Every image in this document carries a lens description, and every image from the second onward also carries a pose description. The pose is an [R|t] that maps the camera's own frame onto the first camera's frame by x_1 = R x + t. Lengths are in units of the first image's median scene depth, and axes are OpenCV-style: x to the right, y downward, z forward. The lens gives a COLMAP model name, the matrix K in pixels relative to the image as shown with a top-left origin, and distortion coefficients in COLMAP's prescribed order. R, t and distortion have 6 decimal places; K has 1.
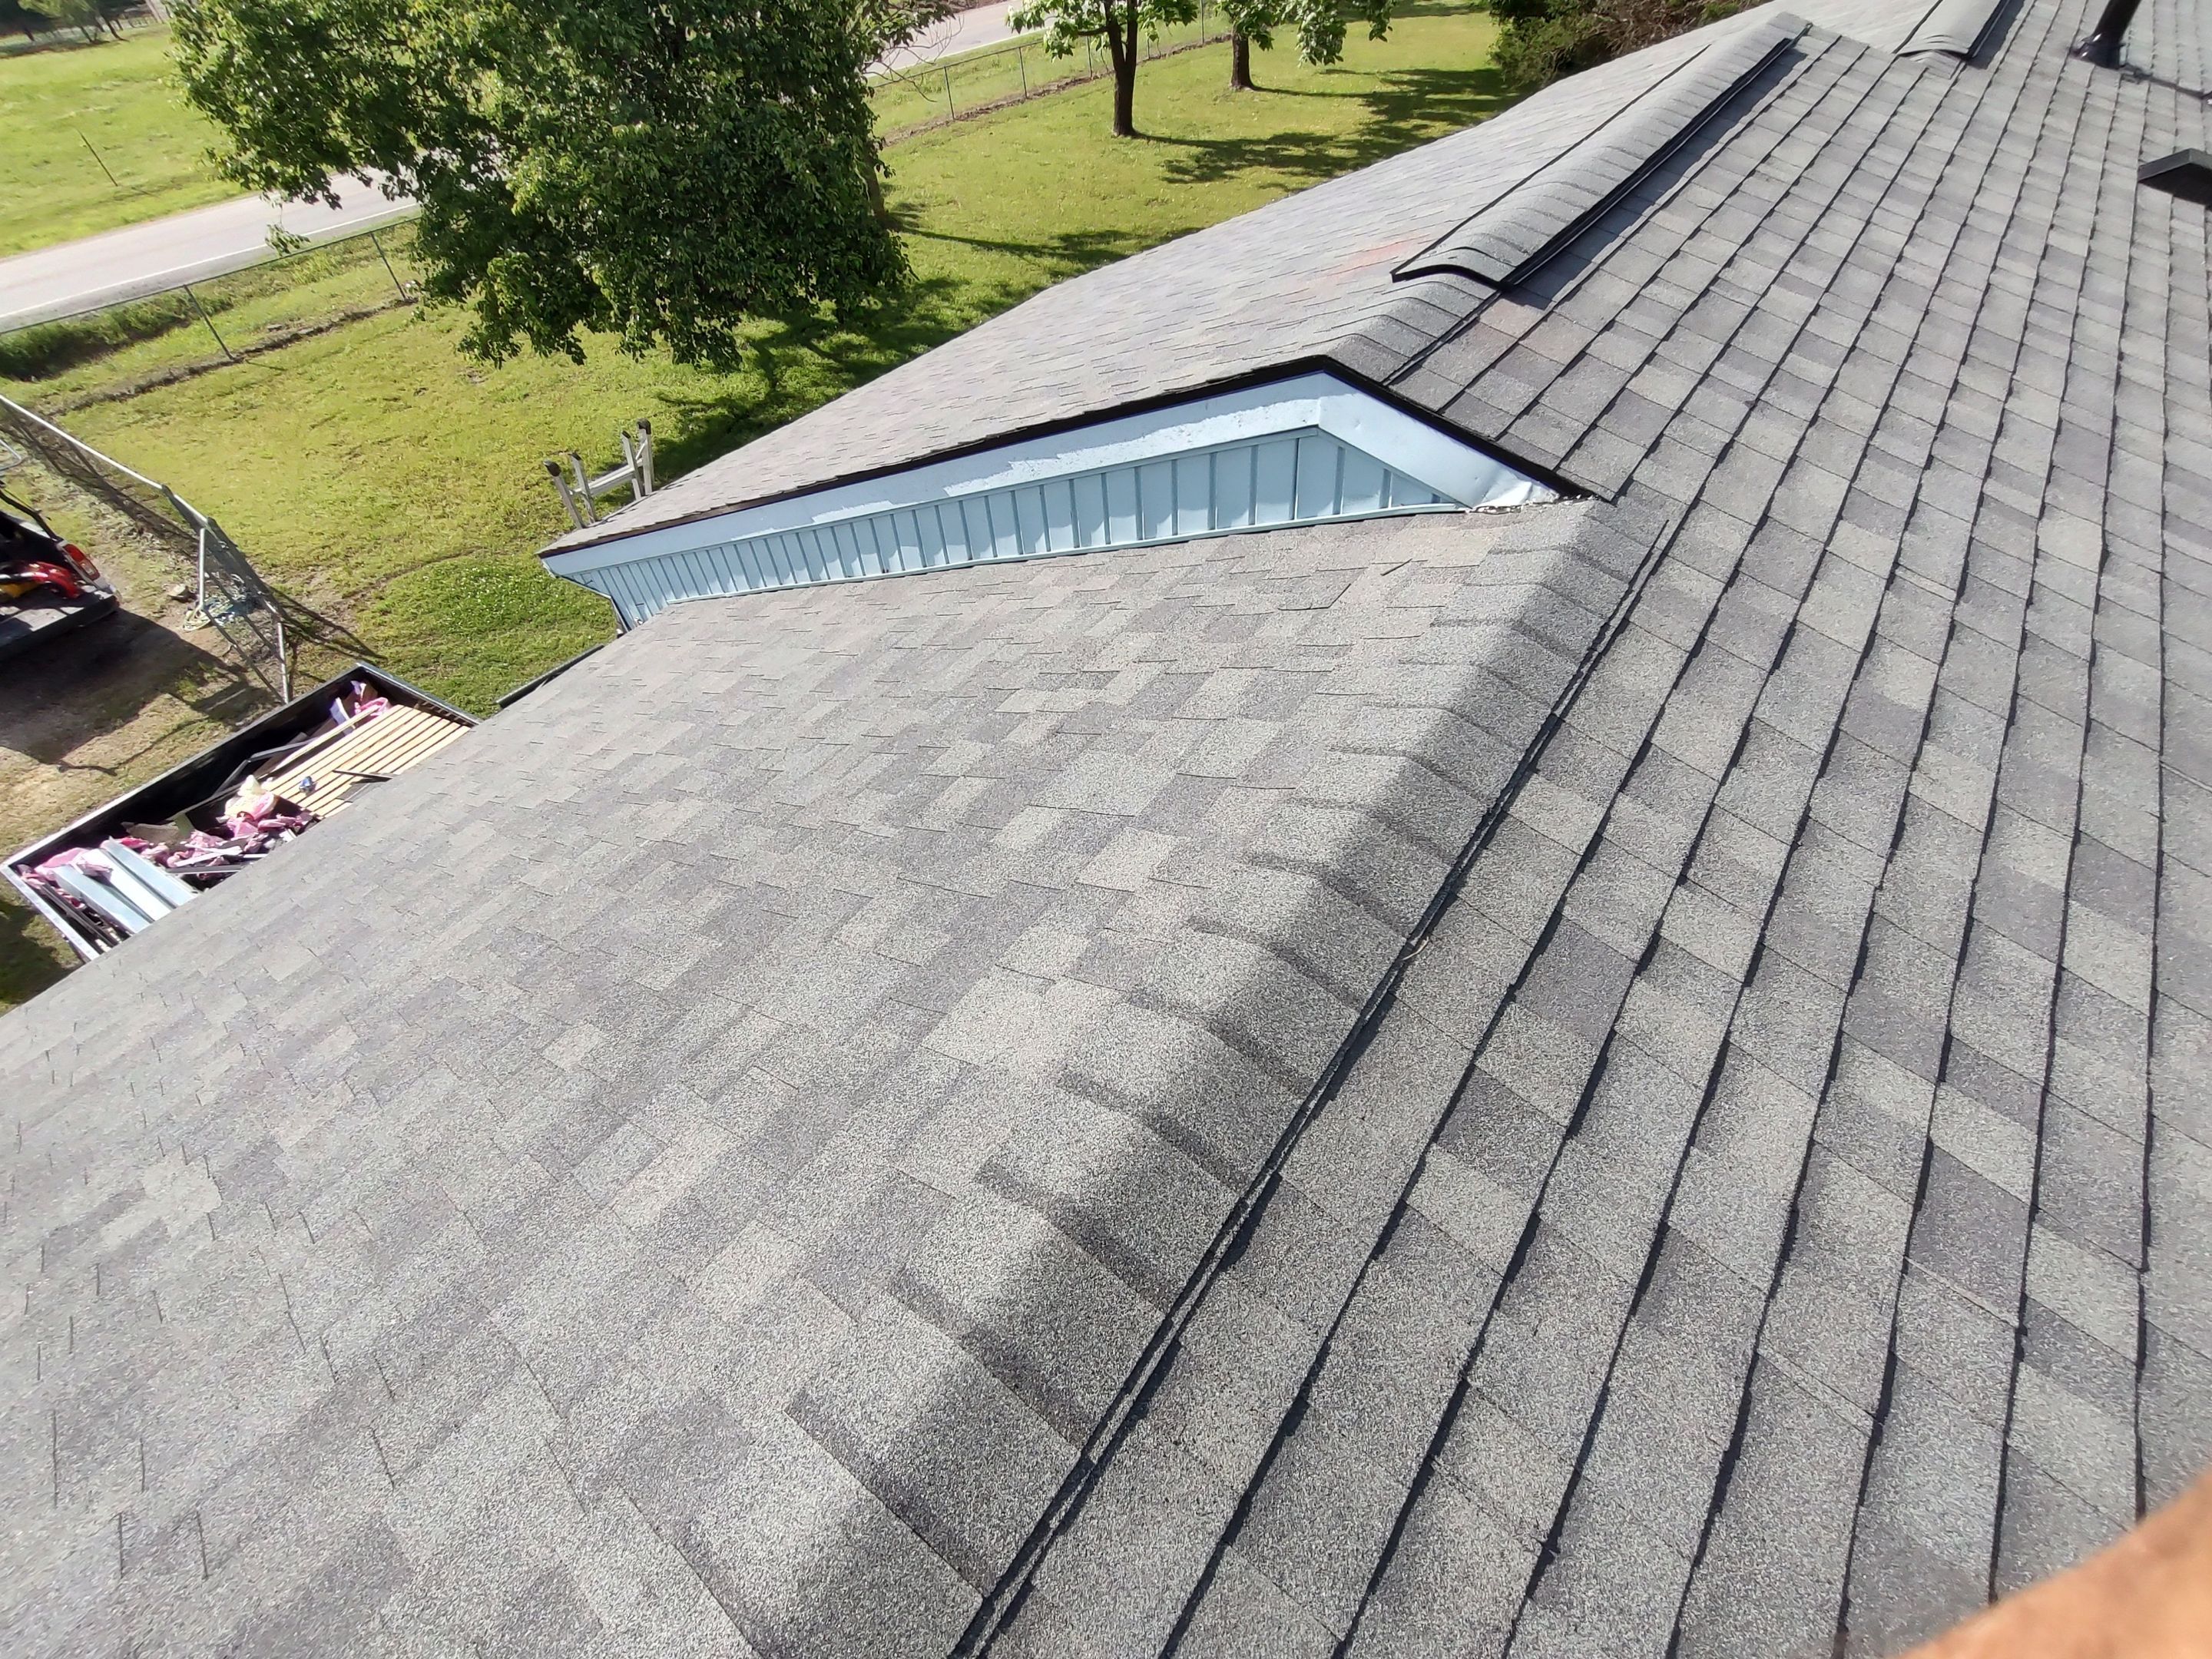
lens RADIAL K [[1016.6, 0, 1109.3], [0, 1016.6, 835.1], [0, 0, 1]] dist [-0.002387, -0.000248]
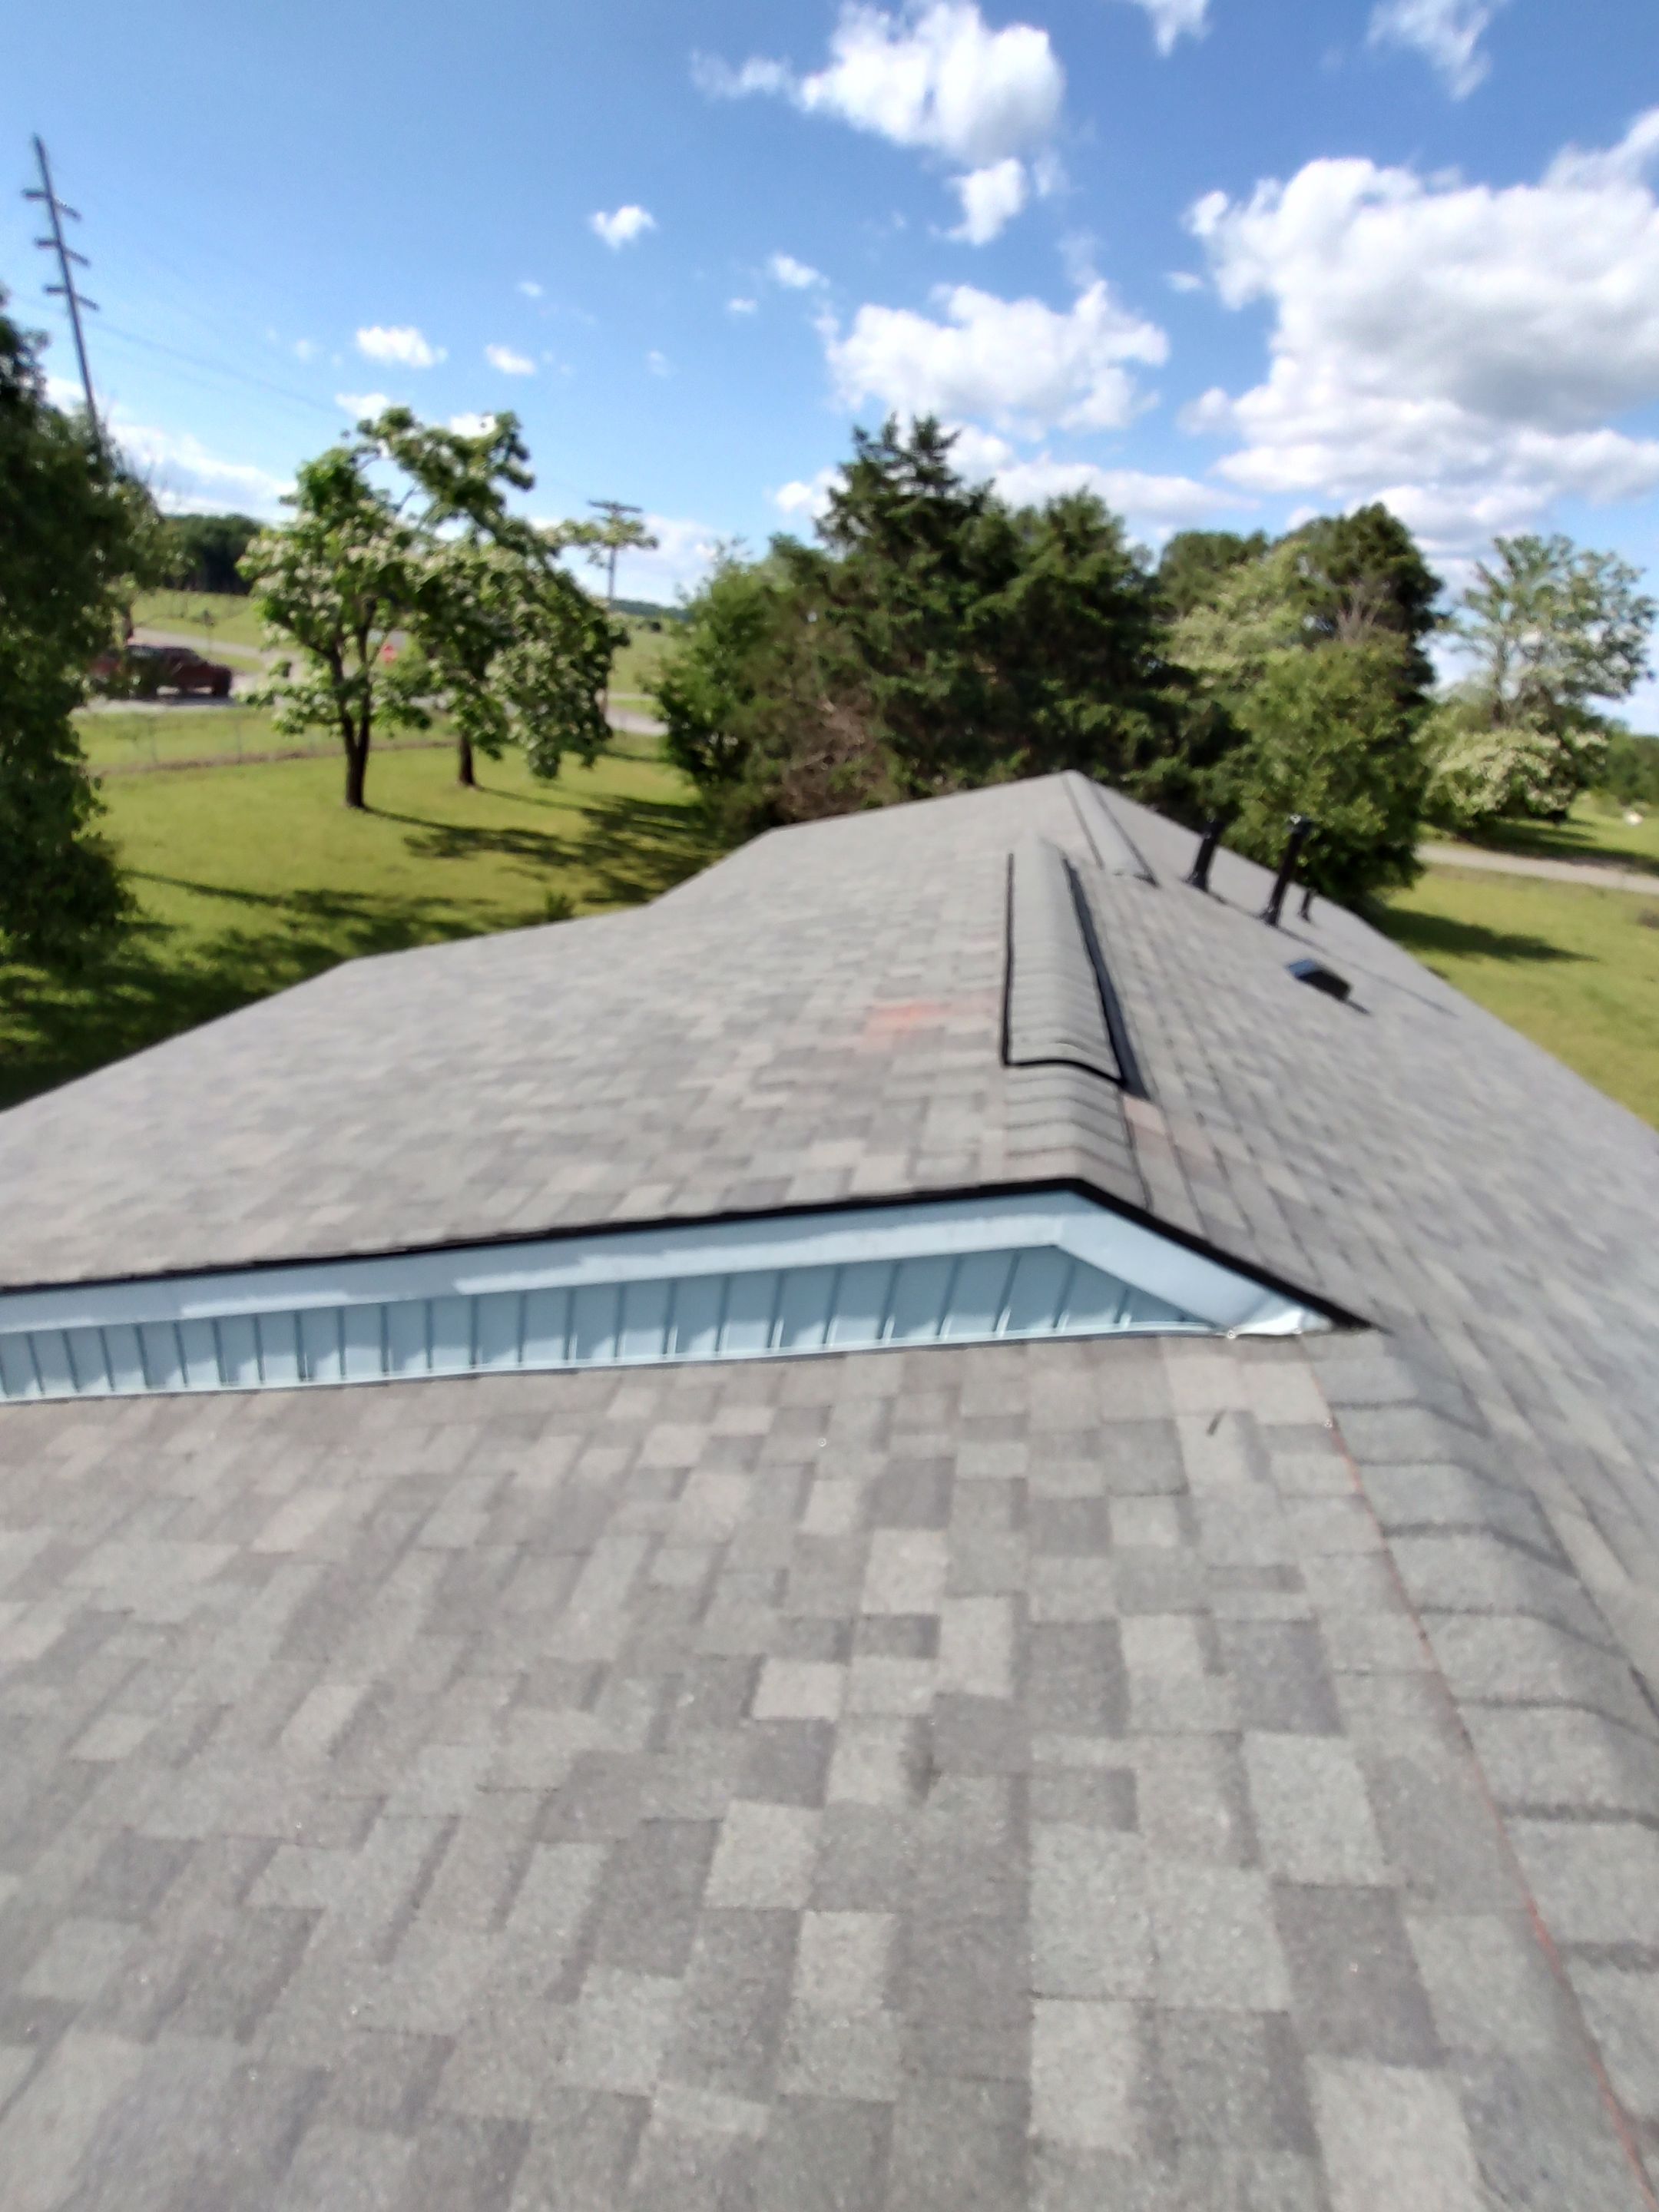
lens RADIAL K [[995.1, 0, 831.5], [0, 995.1, 1100.5], [0, 0, 1]] dist [-0.001042, 0.000498]
pose [[0.880293, 0.006854, 0.474380, -0.351764], [0.152045, 0.943081, -0.295772, -0.281501], [-0.449406, 0.332493, 0.829145, 0.320230]]
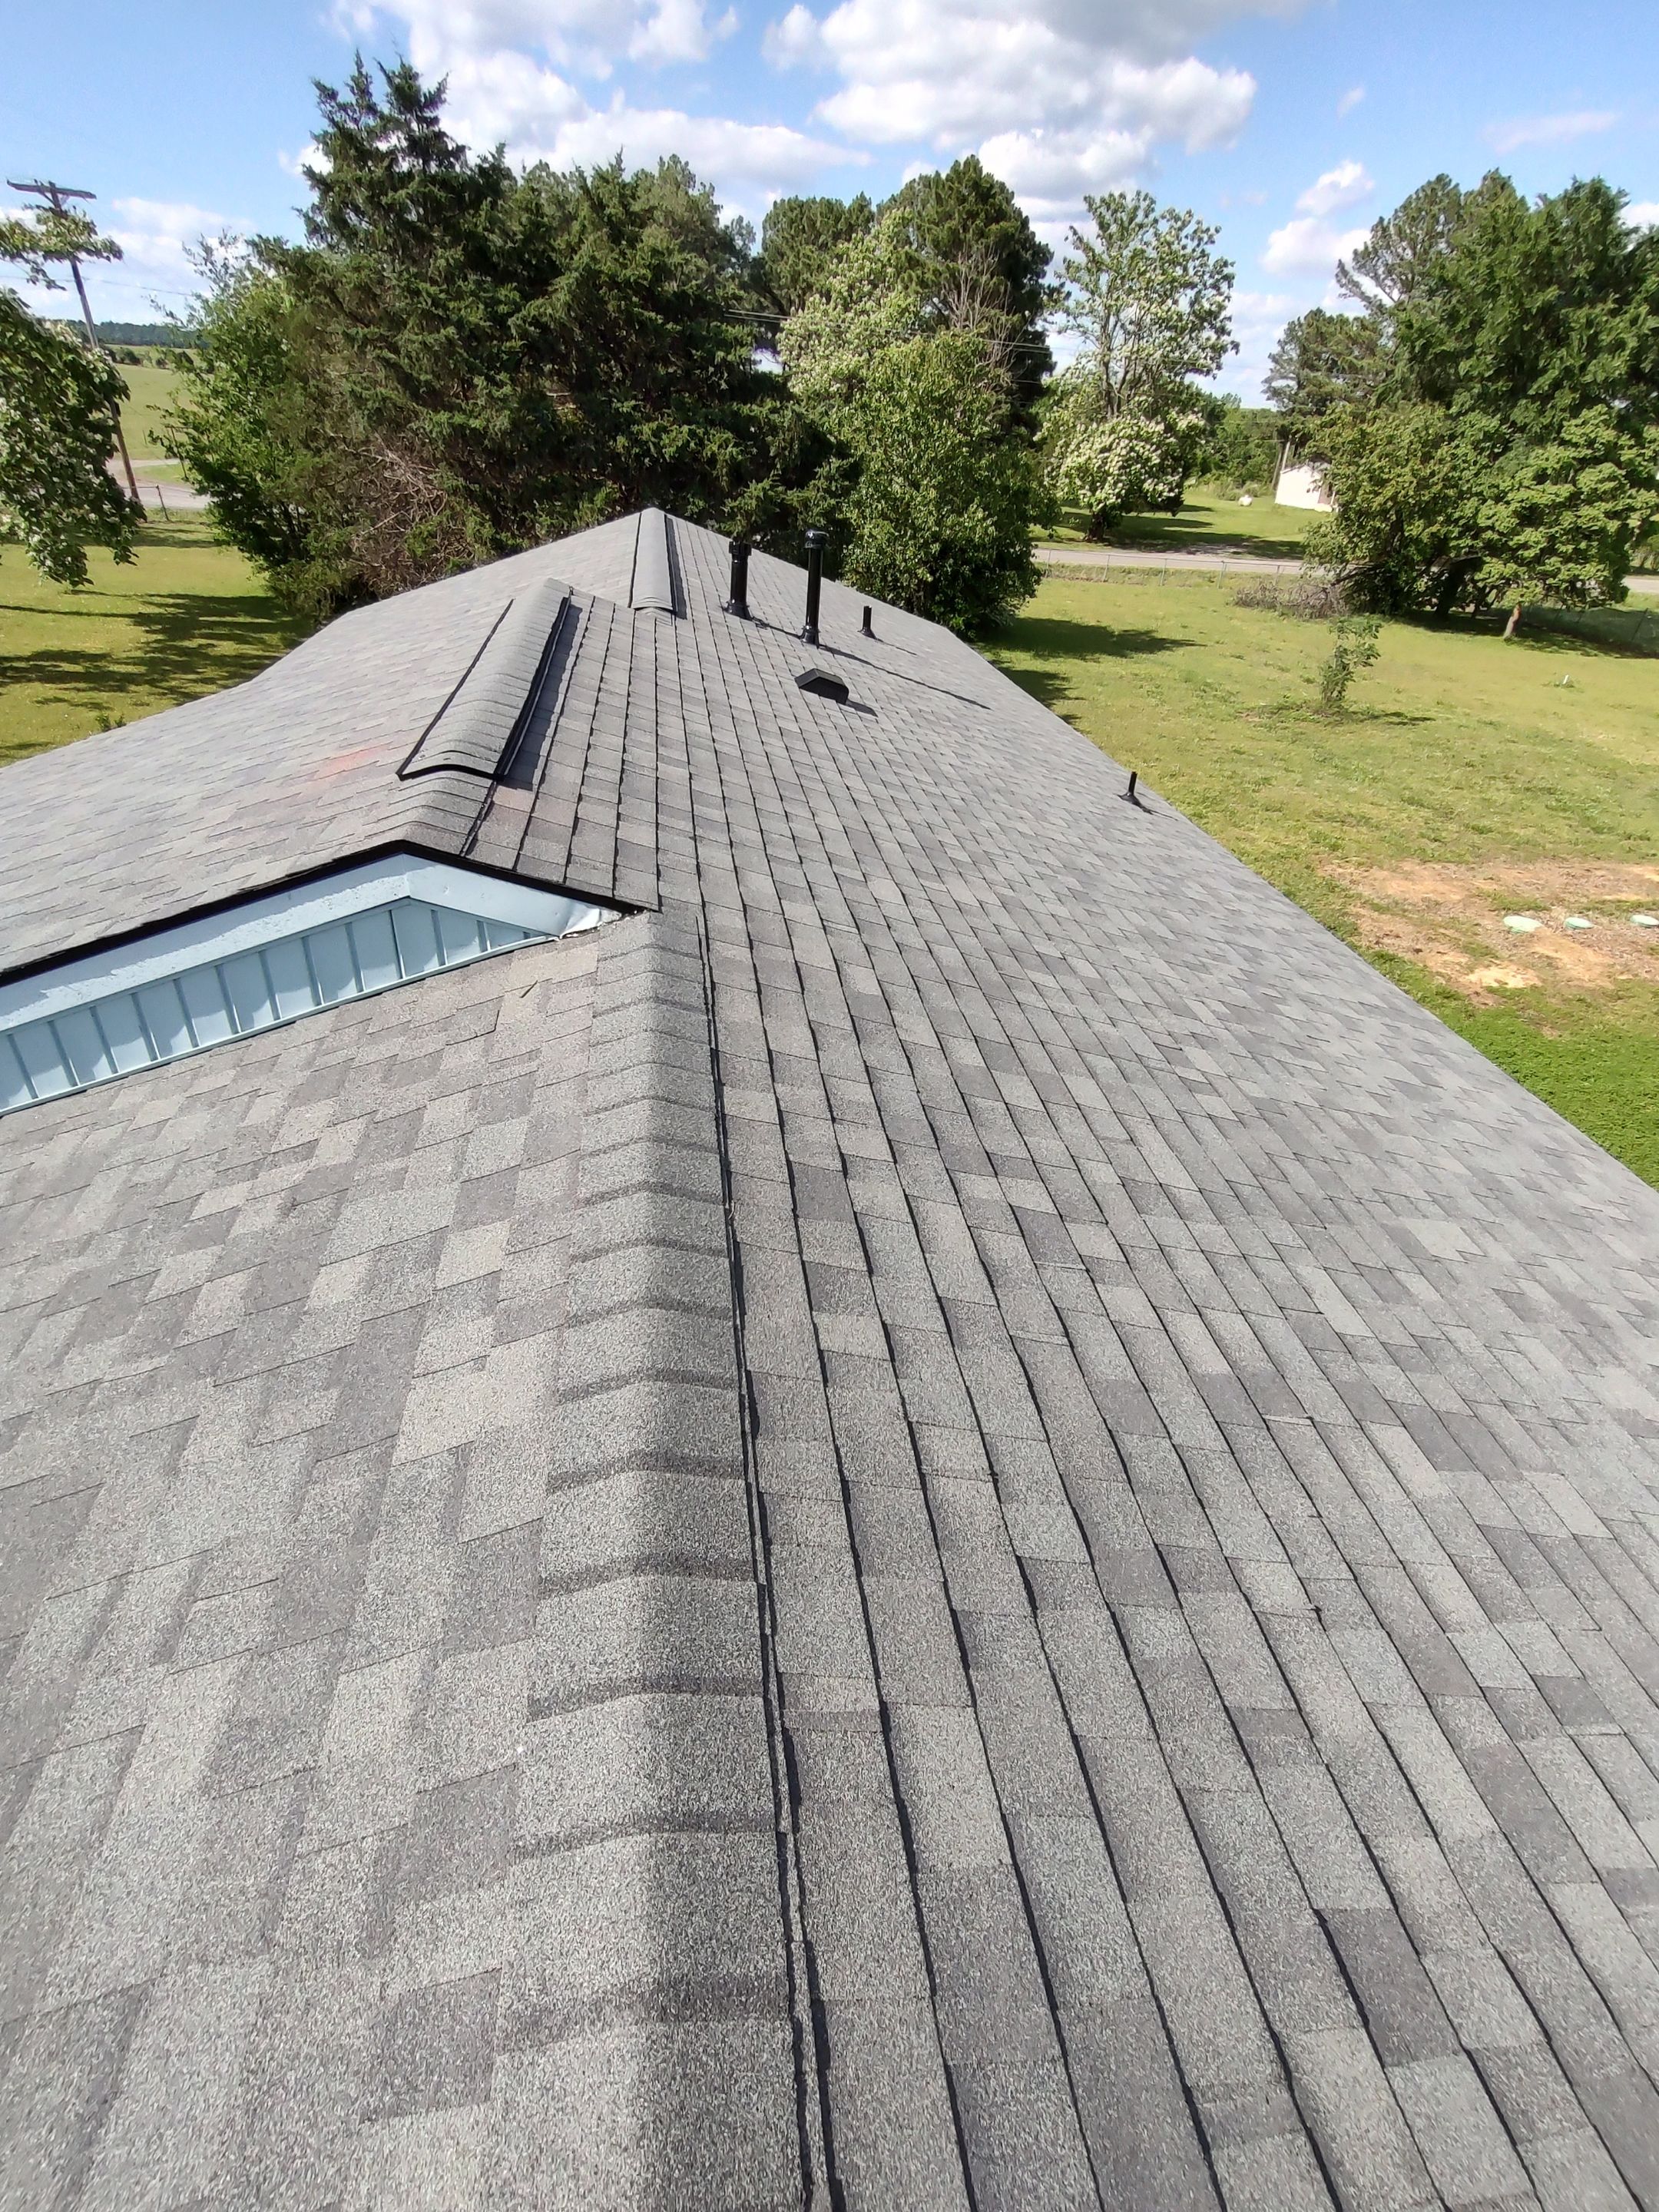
lens RADIAL K [[1005.2, 0, 829.5], [0, 1005.2, 1106.0], [0, 0, 1]] dist [-0.000540, -0.000050]
pose [[0.712742, -0.283564, 0.641553, -0.248977], [0.393012, 0.919030, -0.030414, 0.042435], [-0.580982, 0.273816, 0.766476, -0.098205]]
